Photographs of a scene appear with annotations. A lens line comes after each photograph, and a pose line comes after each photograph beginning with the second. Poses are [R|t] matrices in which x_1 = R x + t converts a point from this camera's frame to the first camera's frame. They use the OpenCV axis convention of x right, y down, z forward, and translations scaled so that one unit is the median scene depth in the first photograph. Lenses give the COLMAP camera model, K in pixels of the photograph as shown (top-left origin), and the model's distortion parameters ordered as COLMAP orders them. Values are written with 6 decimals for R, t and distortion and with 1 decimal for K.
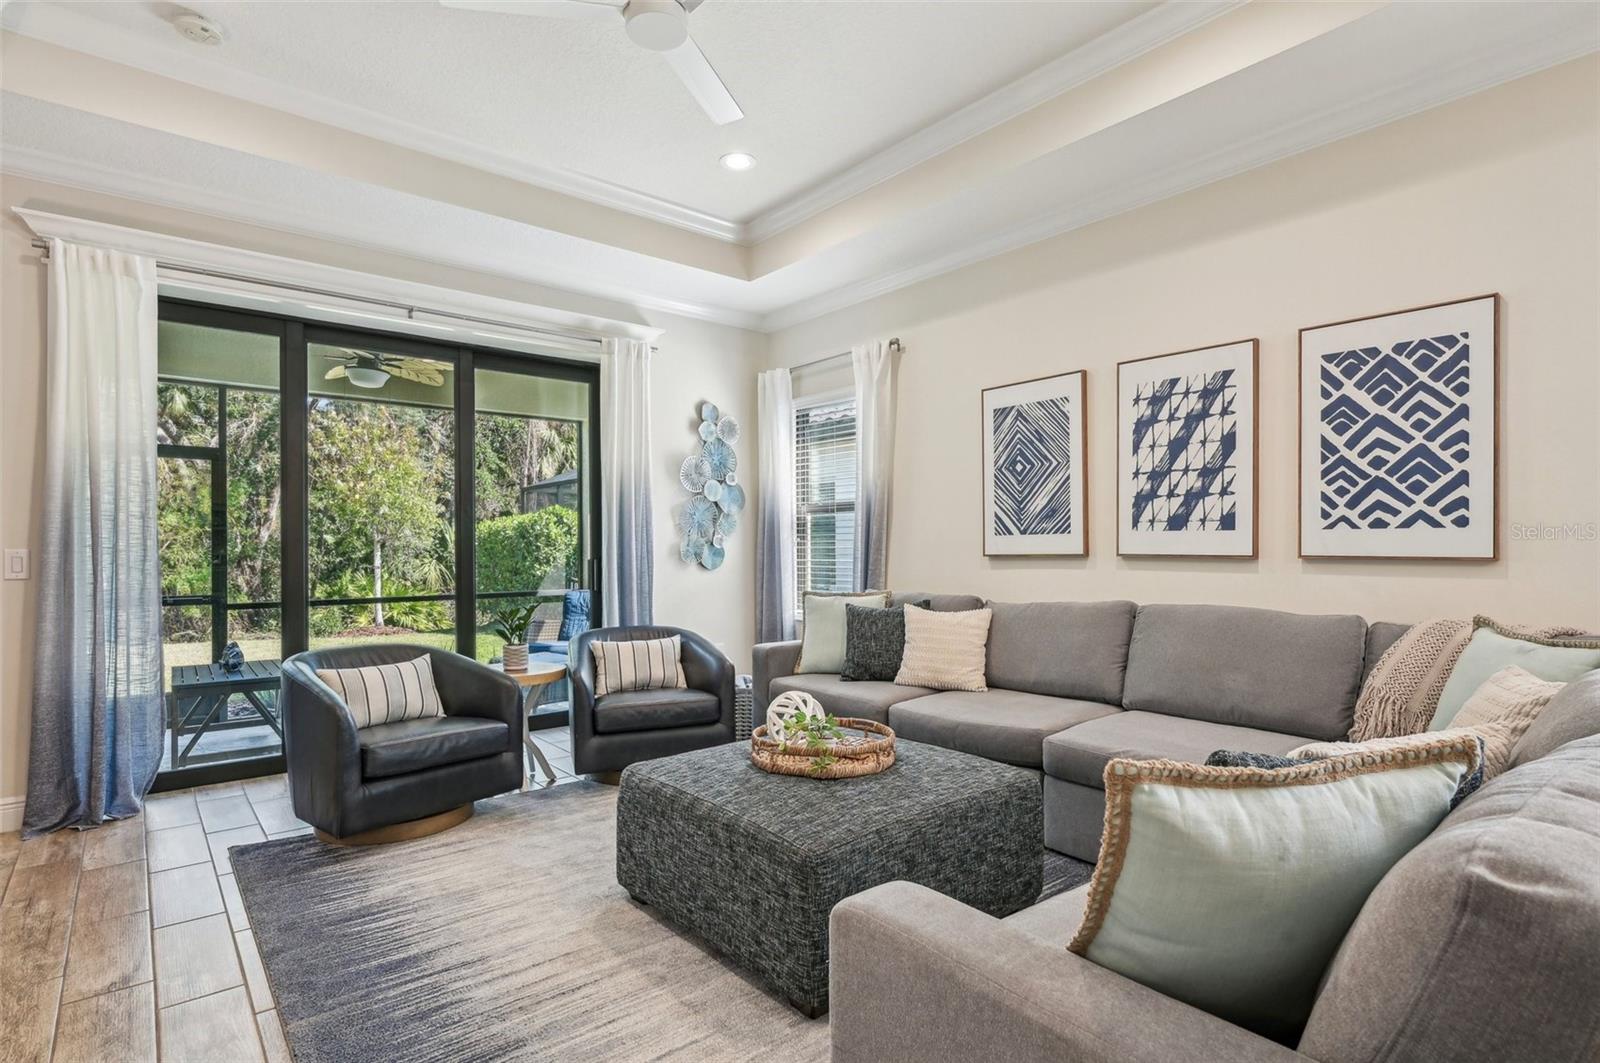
lens RADIAL K [[801.2, 0, 806.7], [0, 801.2, 546.8], [0, 0, 1]] dist [0.000862, -0.000034]
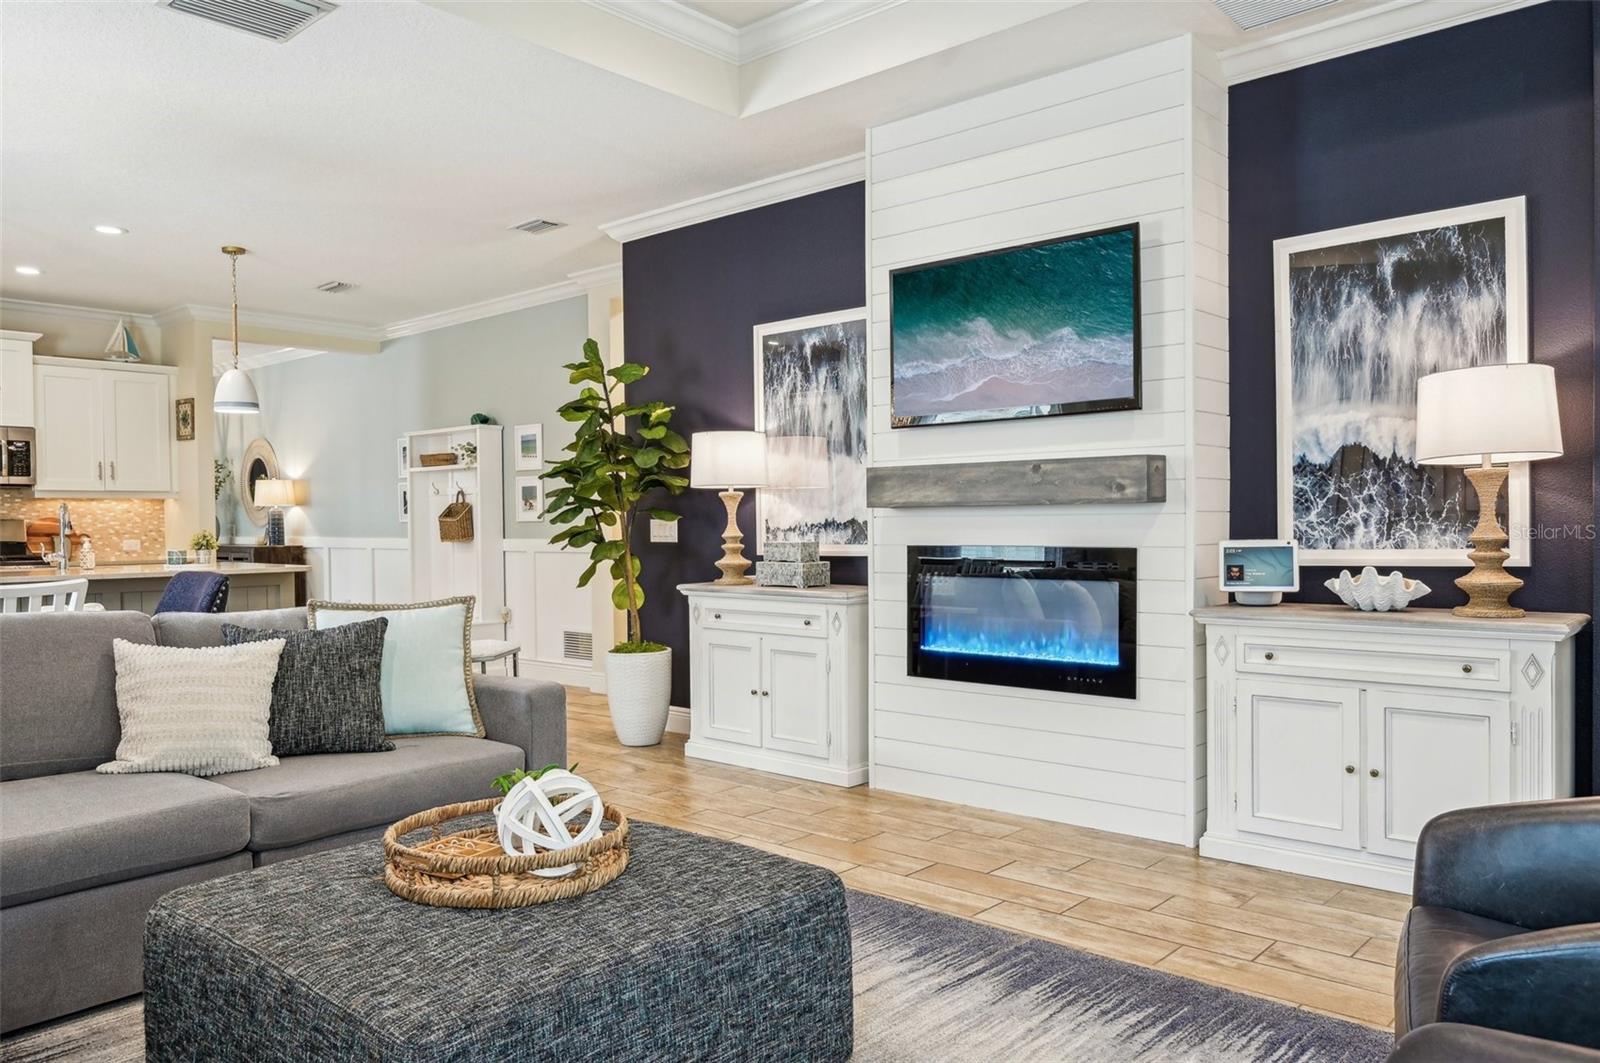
lens RADIAL K [[1151.6, 0, 801.3], [0, 1151.6, 541.7], [0, 0, 1]] dist [0.003791, 0.001333]
pose [[-0.990250, 0.017177, -0.138238, -0.058956], [0.014834, 0.999729, 0.017962, 0.003075], [0.138509, 0.015736, -0.990236, 1.361511]]
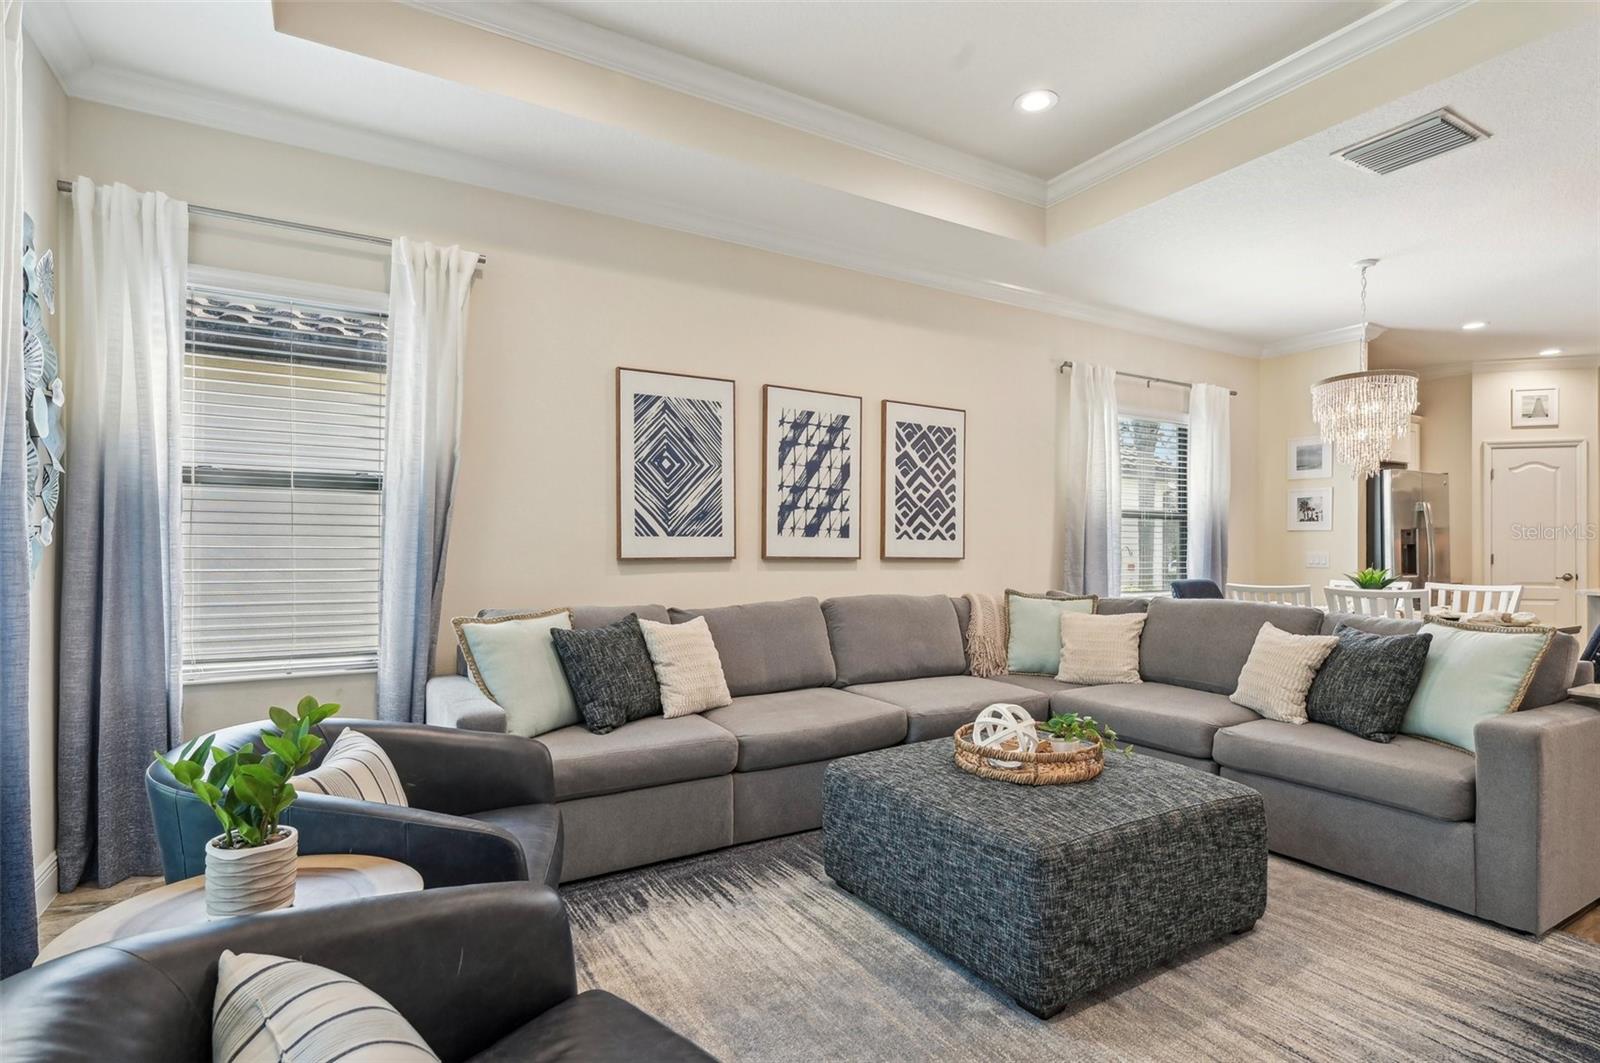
lens RADIAL K [[785.2, 0, 808.8], [0, 785.2, 553.9], [0, 0, 1]] dist [-0.001343, -0.000413]
pose [[0.166989, 0.002032, 0.985957, -0.703822], [-0.004358, 0.999990, -0.001323, 0.006852], [-0.985949, -0.004076, 0.166996, 0.794598]]
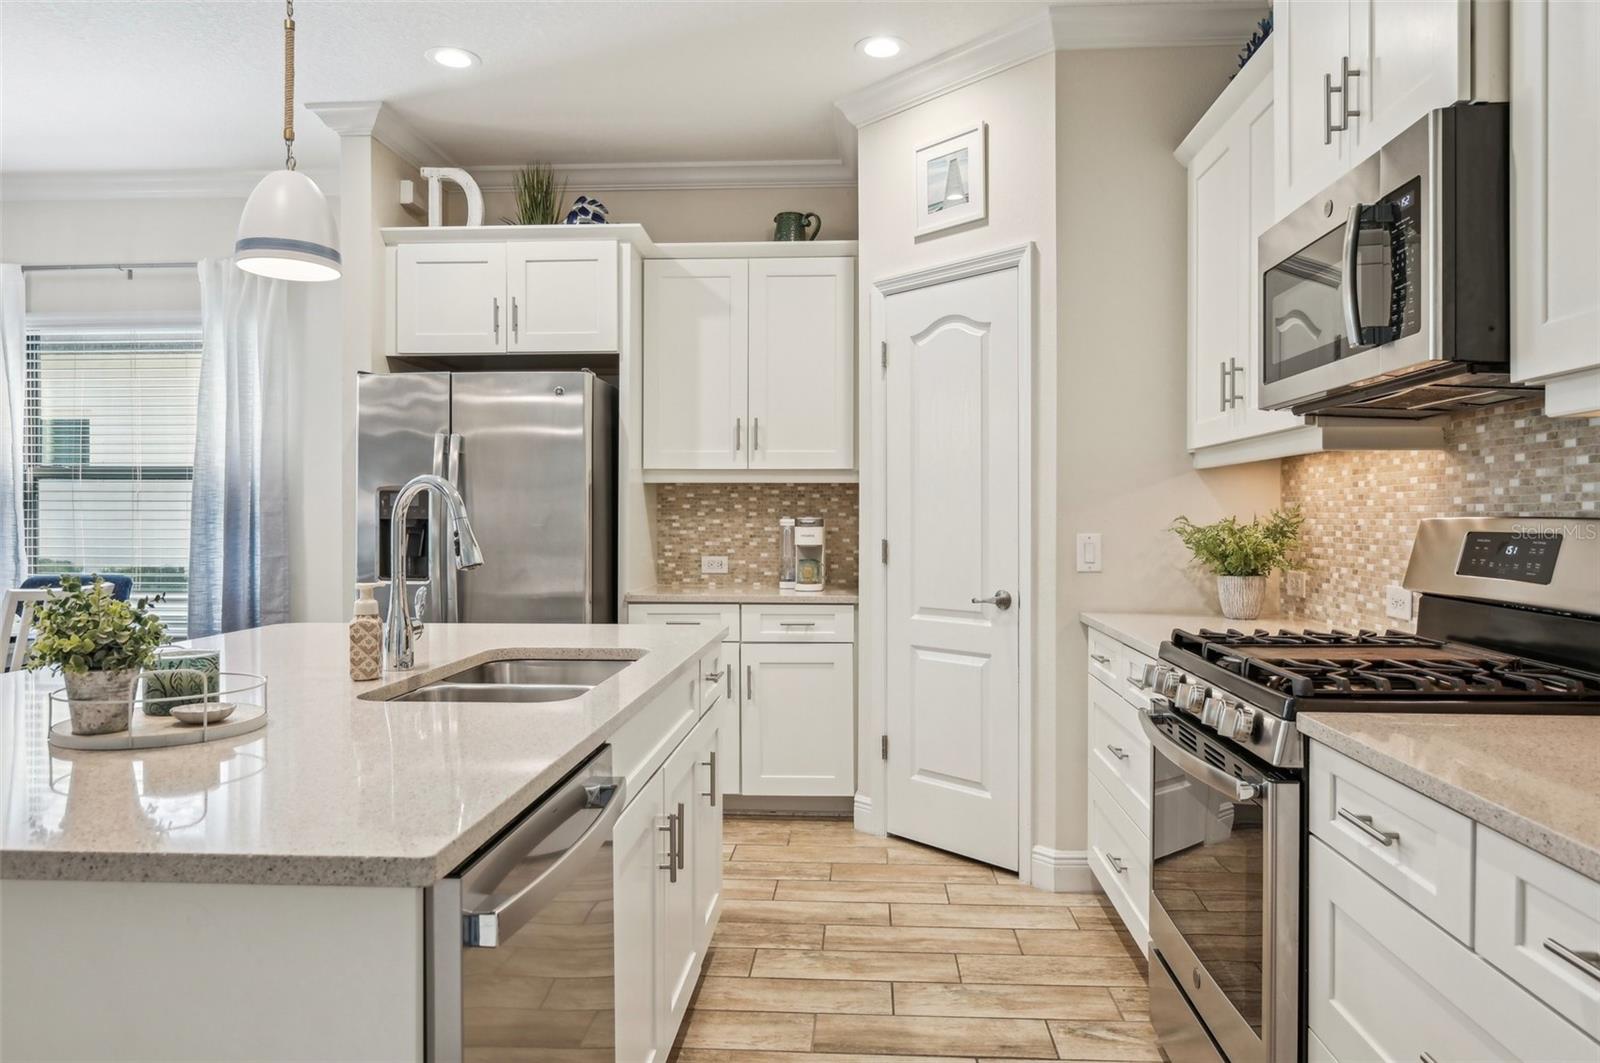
lens RADIAL K [[1044.6, 0, 808.8], [0, 1044.6, 526.8], [0, 0, 1]] dist [-0.002617, 0.001042]
pose [[0.690416, 0.001540, 0.723411, 0.600232], [-0.005942, 0.999976, 0.003542, -0.019094], [-0.723389, -0.006744, 0.690408, -1.219083]]
